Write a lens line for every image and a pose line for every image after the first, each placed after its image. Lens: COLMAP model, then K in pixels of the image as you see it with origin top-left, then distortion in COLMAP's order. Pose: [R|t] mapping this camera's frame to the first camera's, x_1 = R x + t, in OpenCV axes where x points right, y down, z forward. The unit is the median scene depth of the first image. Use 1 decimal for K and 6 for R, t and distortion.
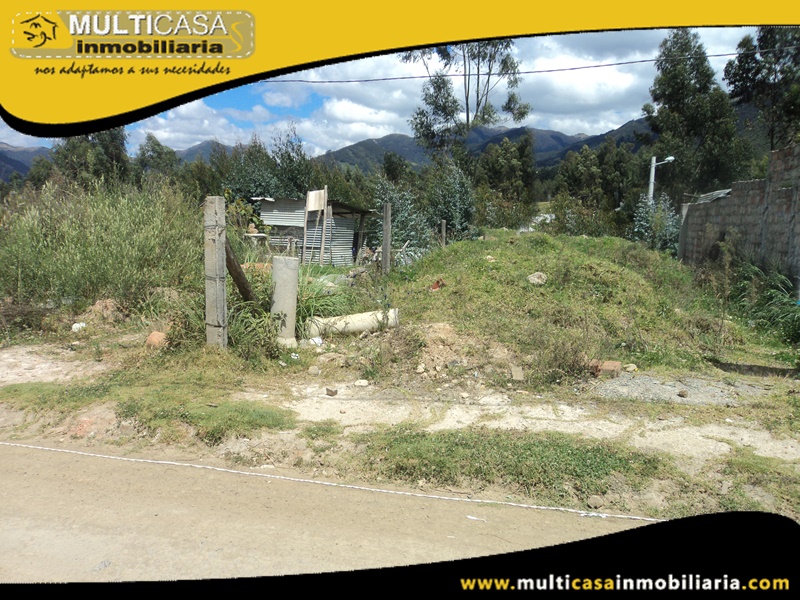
lens RADIAL K [[635.1, 0, 403.9], [0, 635.1, 300.0], [0, 0, 1]] dist [-0.028958, 0.009916]
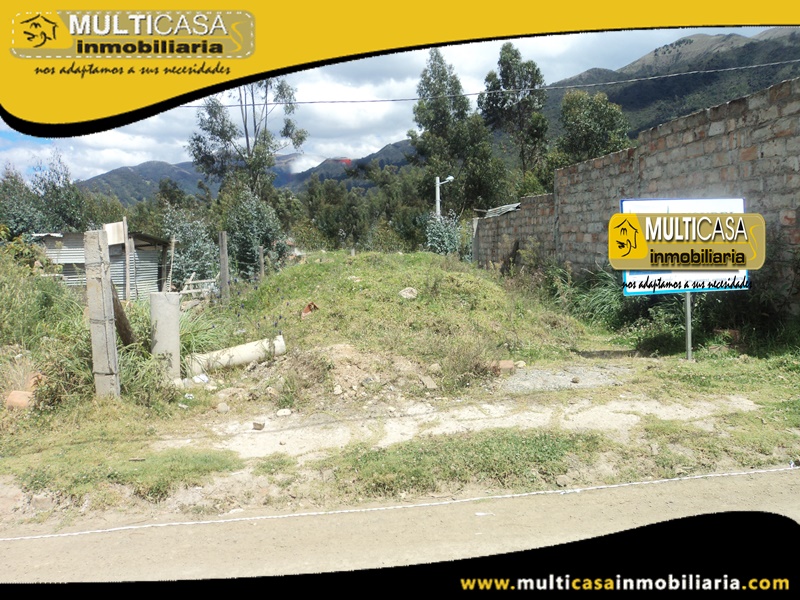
lens RADIAL K [[635.1, 0, 403.8], [0, 635.1, 303.0], [0, 0, 1]] dist [-0.028958, 0.009916]
pose [[0.937486, -0.088467, 0.336590, -0.175289], [0.099277, 0.994947, -0.015006, -0.003378], [-0.333561, 0.047484, 0.941532, 0.011797]]
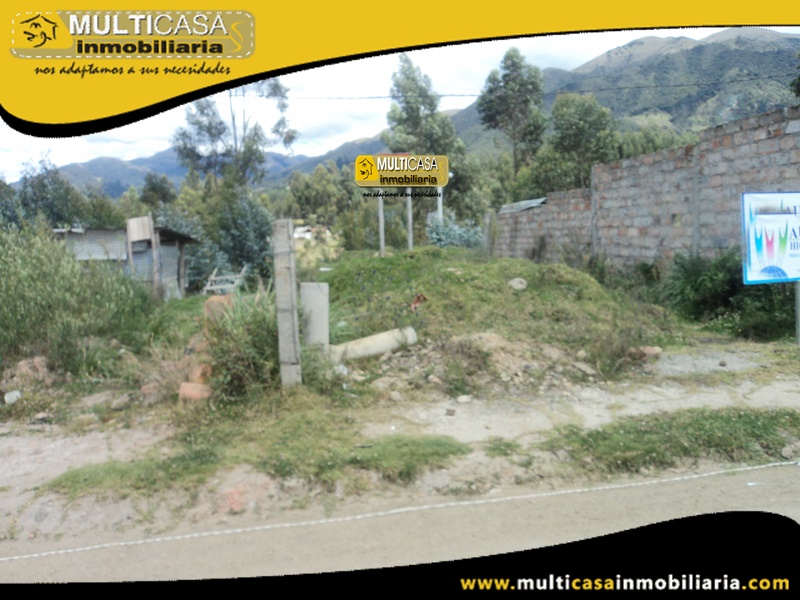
lens RADIAL K [[635.1, 0, 402.1], [0, 635.1, 297.3], [0, 0, 1]] dist [-0.028958, 0.009916]
pose [[0.915087, -0.094225, 0.392093, -0.449986], [0.108268, 0.994026, -0.013804, -0.020877], [-0.388450, 0.055083, 0.919822, 0.097646]]
